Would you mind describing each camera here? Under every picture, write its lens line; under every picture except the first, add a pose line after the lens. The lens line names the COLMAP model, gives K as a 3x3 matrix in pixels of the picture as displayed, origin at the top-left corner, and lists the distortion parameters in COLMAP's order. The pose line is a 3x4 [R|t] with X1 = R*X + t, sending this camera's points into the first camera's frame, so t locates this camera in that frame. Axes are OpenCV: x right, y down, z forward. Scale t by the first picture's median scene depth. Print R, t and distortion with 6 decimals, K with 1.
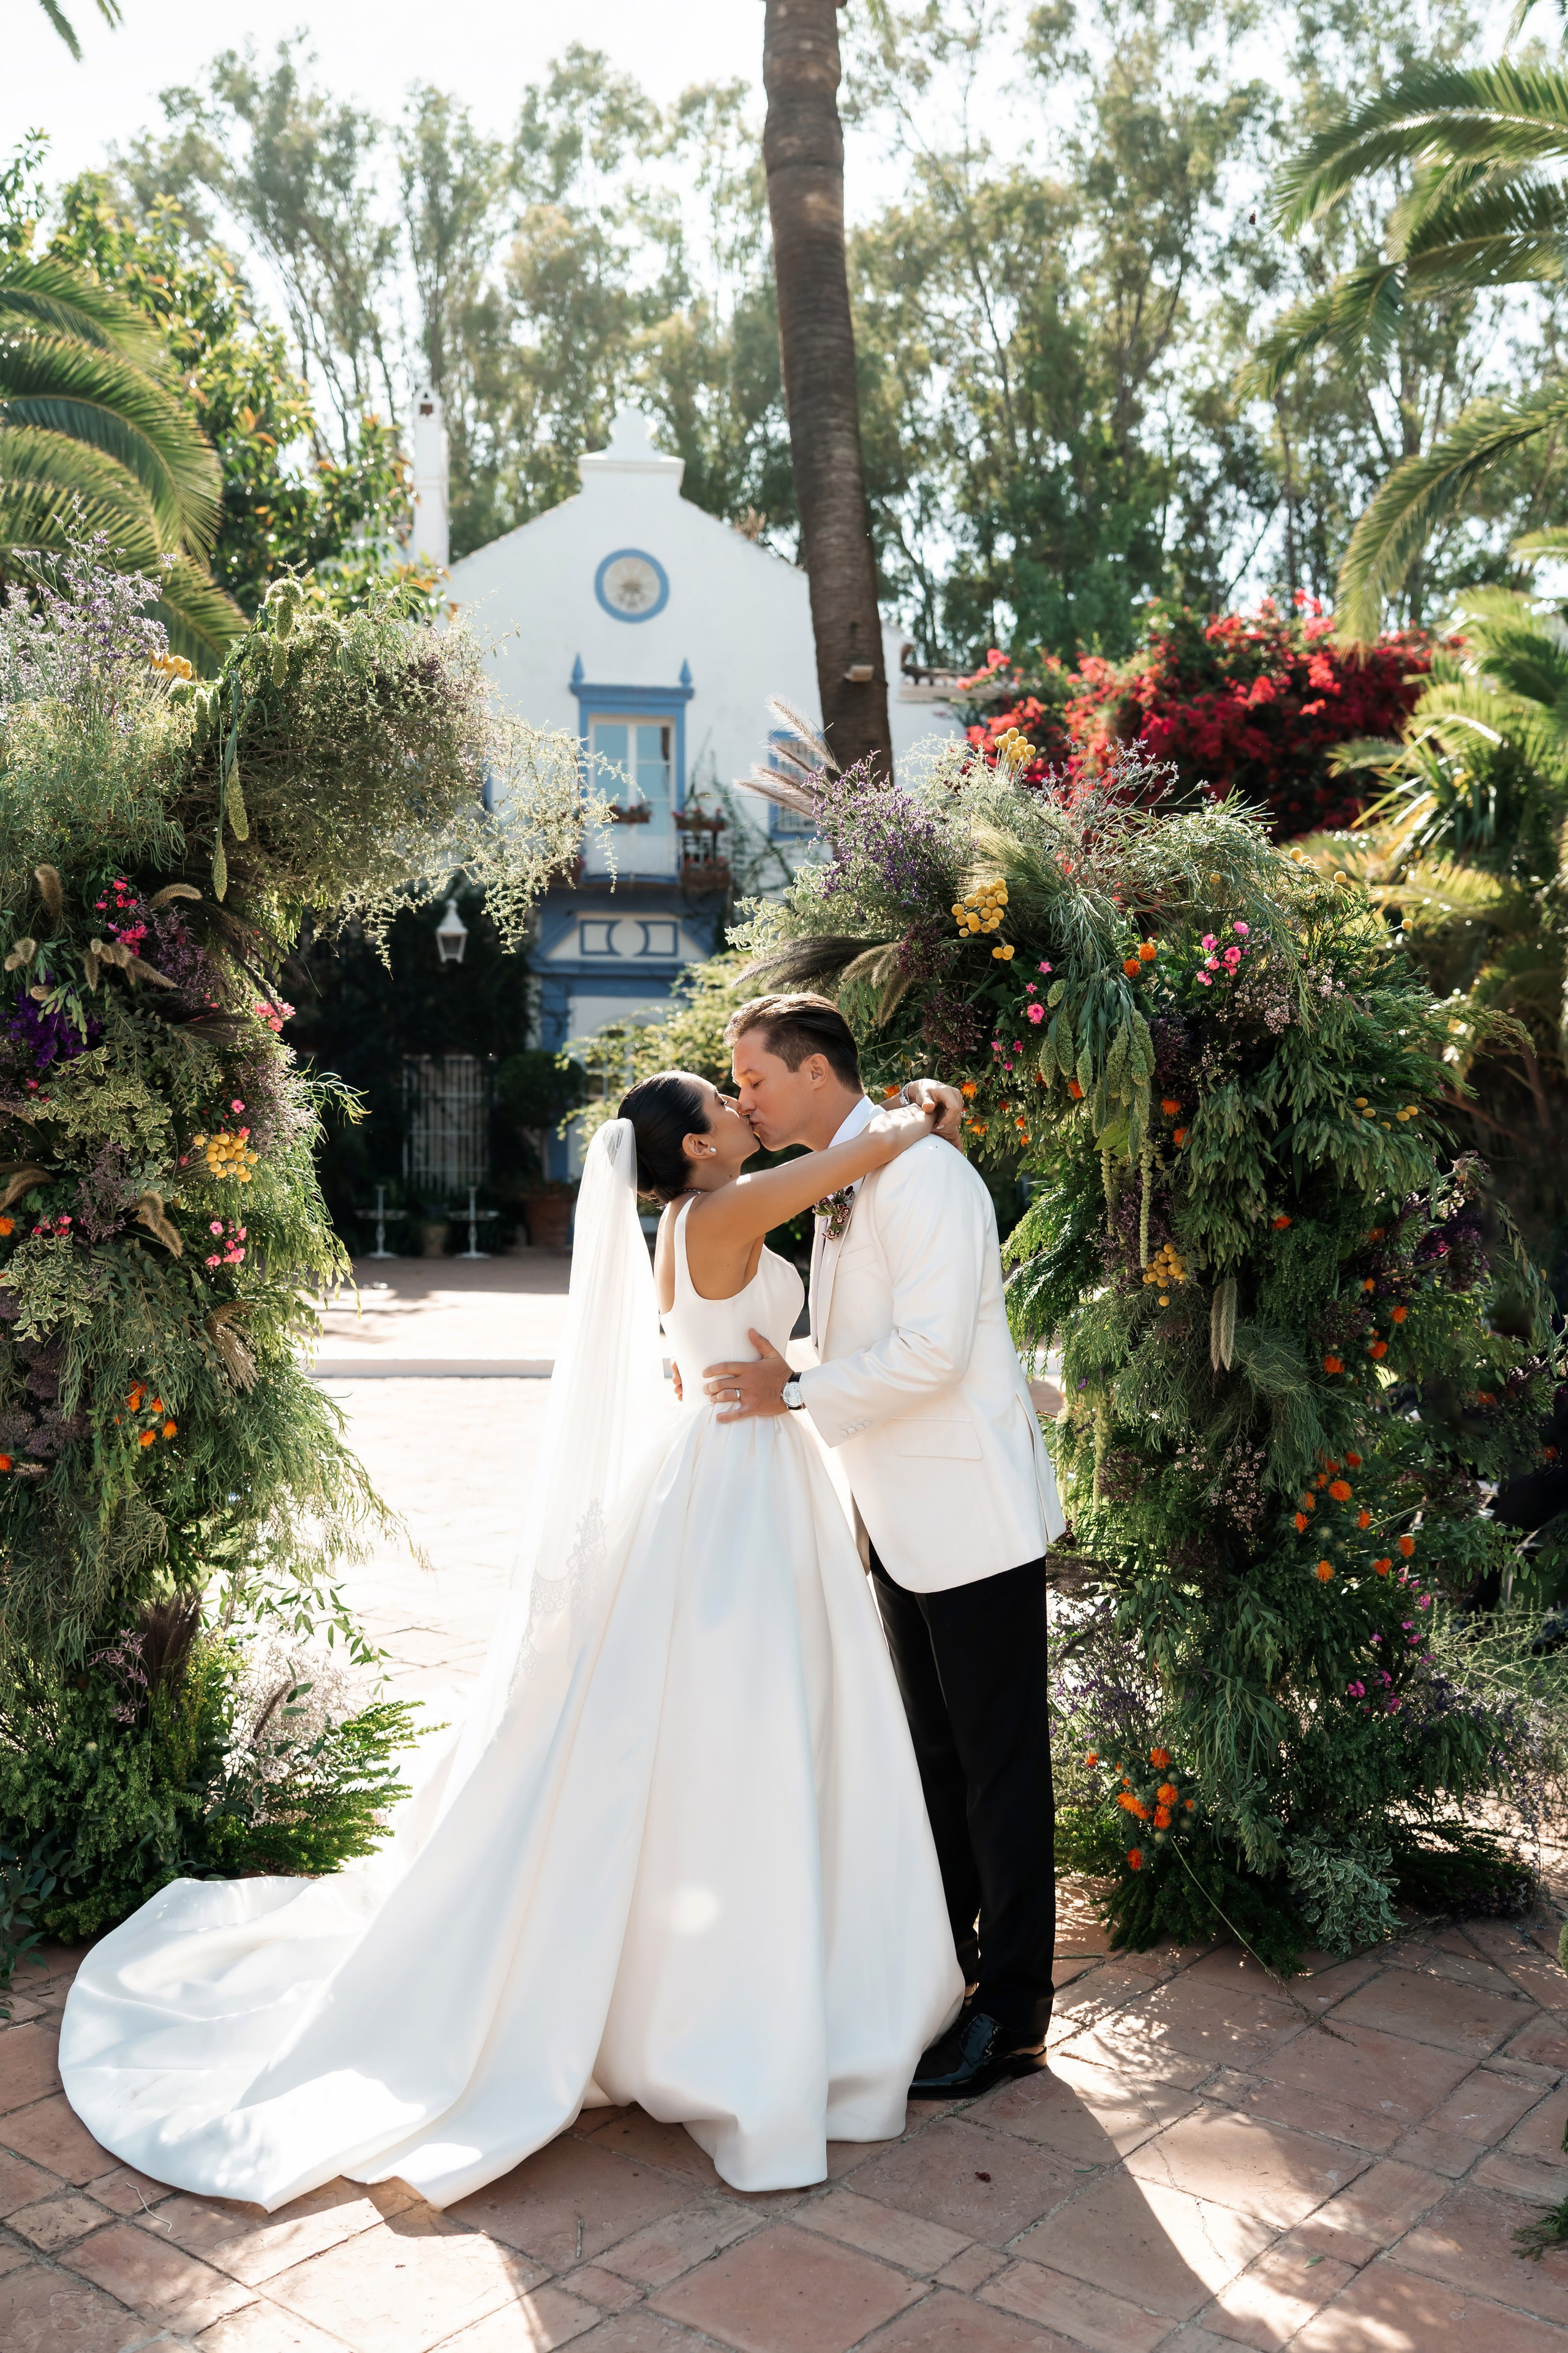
lens RADIAL K [[1891.4, 0, 784.0], [0, 1891.4, 1176.5], [0, 0, 1]] dist [0.008370, 0.002072]
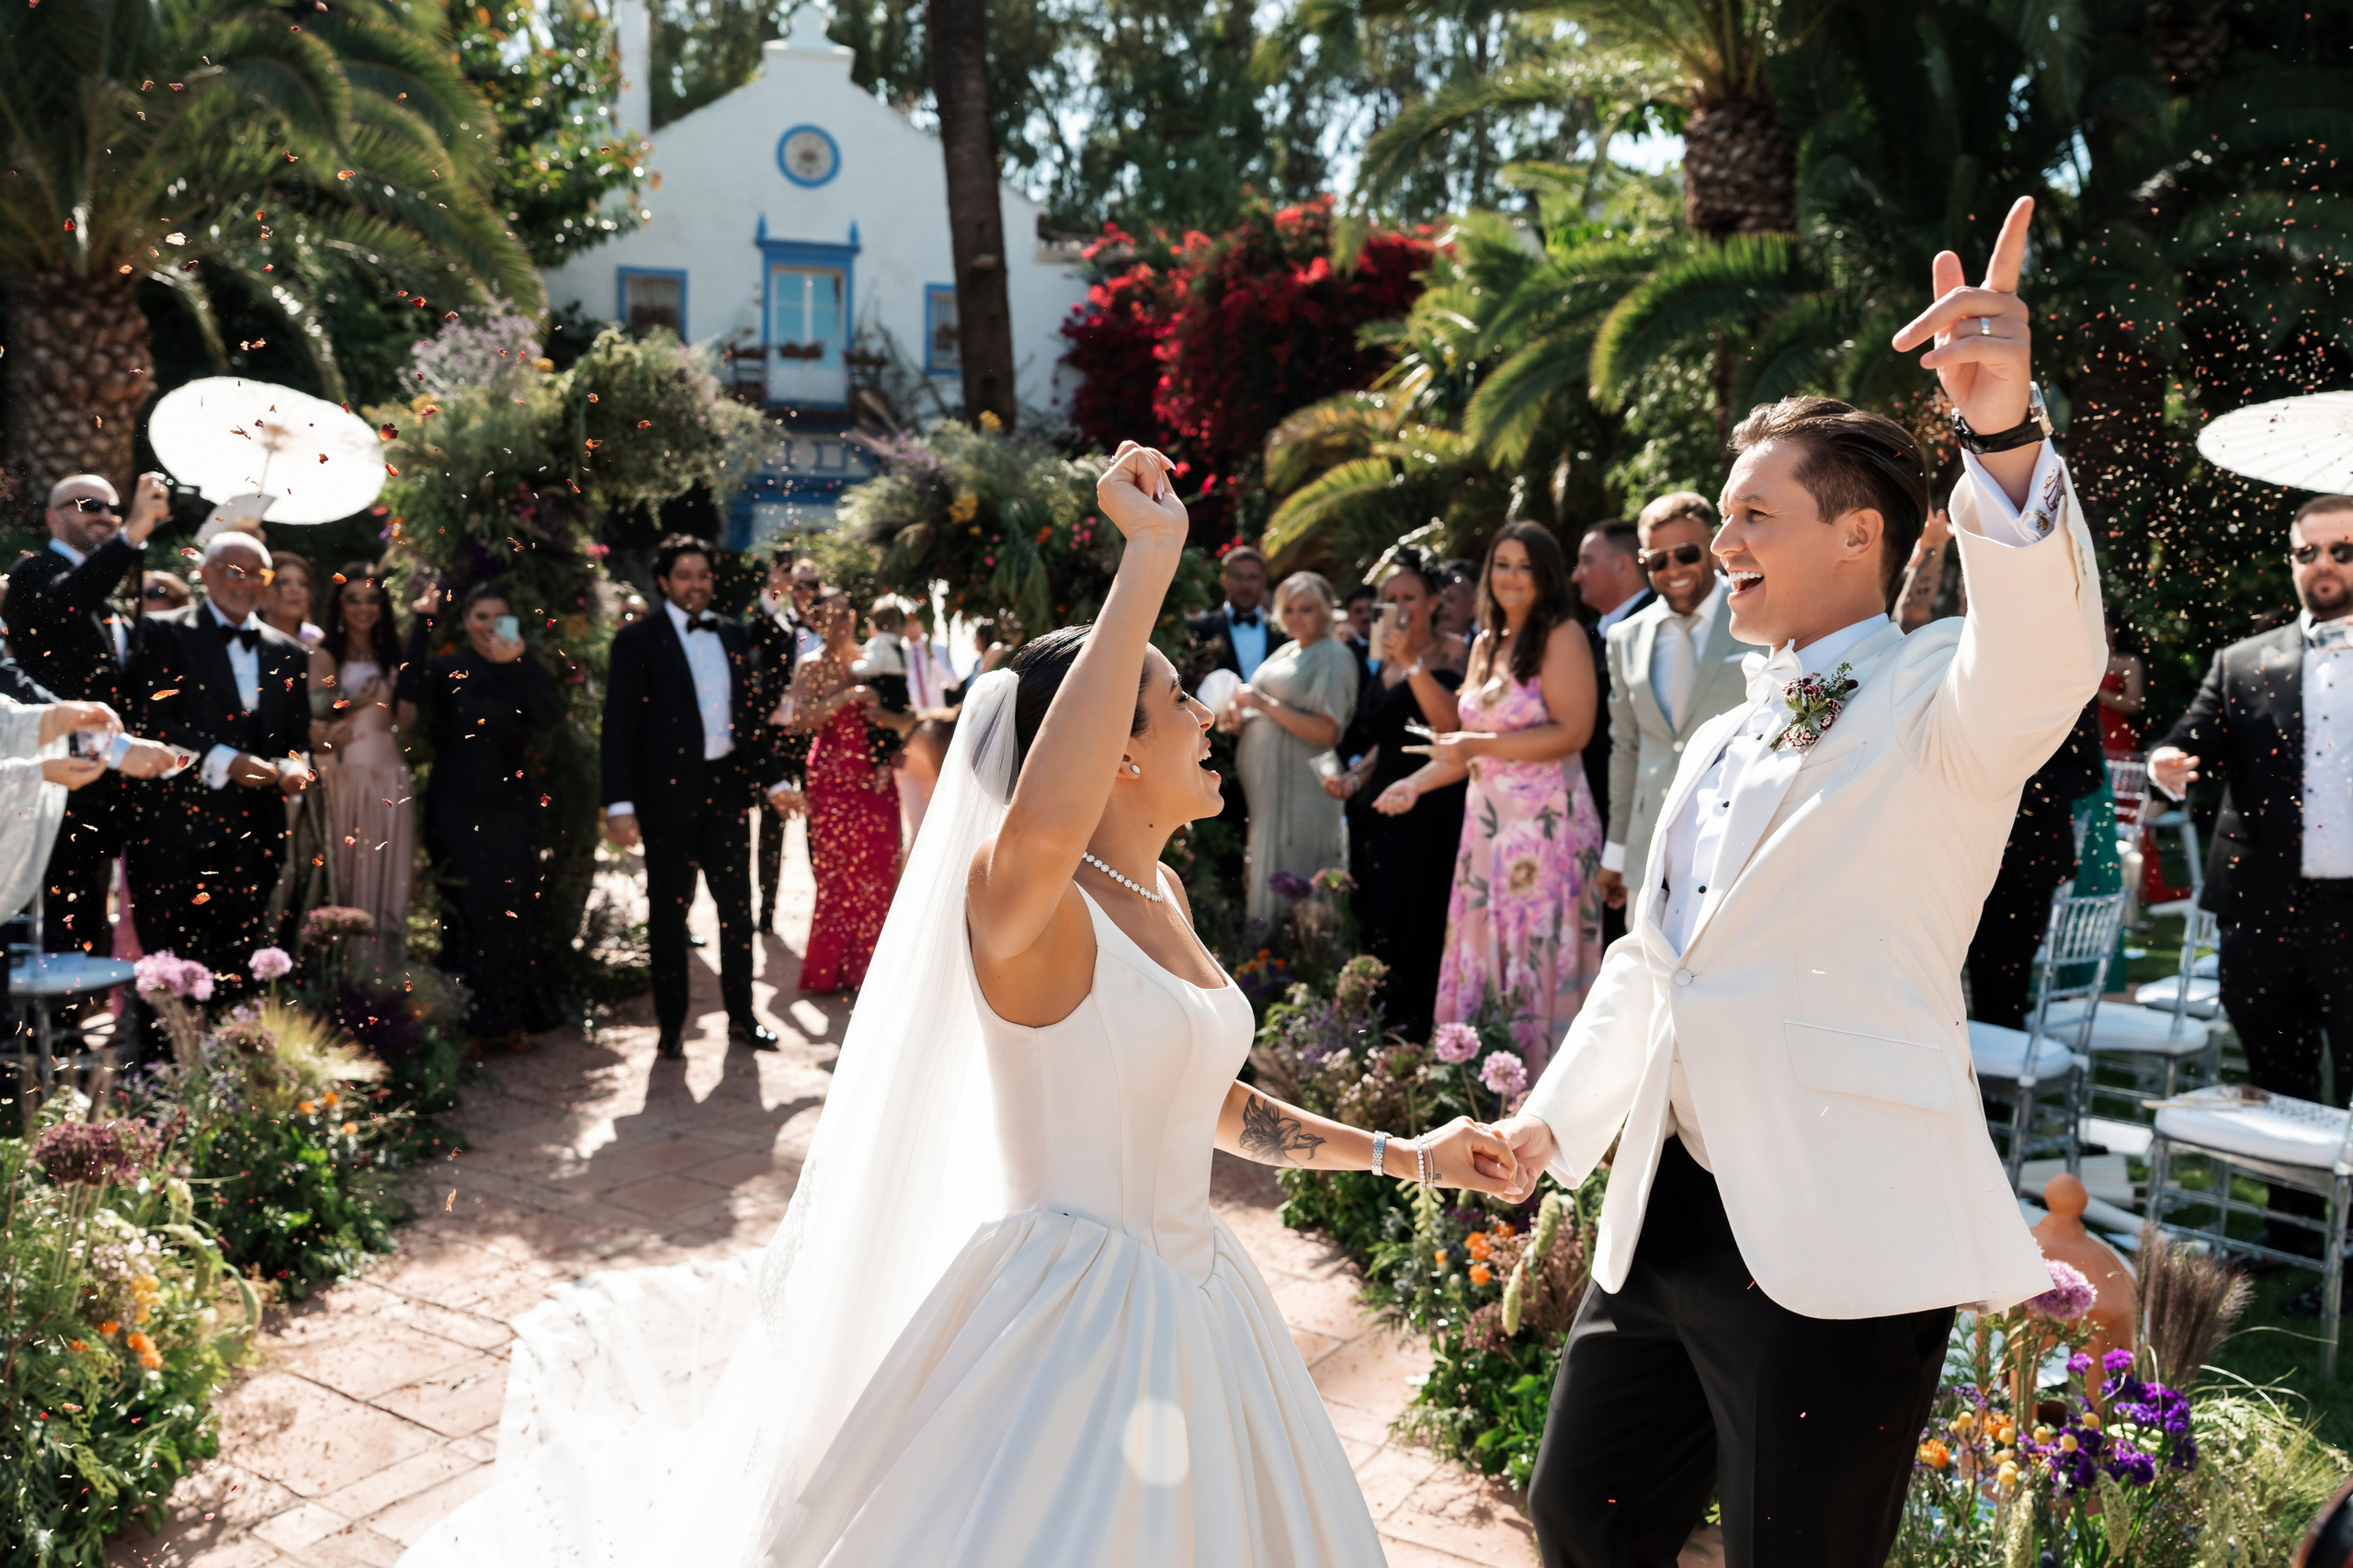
lens RADIAL K [[1891.5, 0, 1176.5], [0, 1891.5, 784.0], [0, 0, 1]] dist [0.008370, 0.002072]
pose [[0.994245, 0.007338, 0.106874, 0.025706], [-0.013996, 0.997998, 0.061684, 0.005382], [-0.106208, -0.062825, 0.992357, -0.233228]]
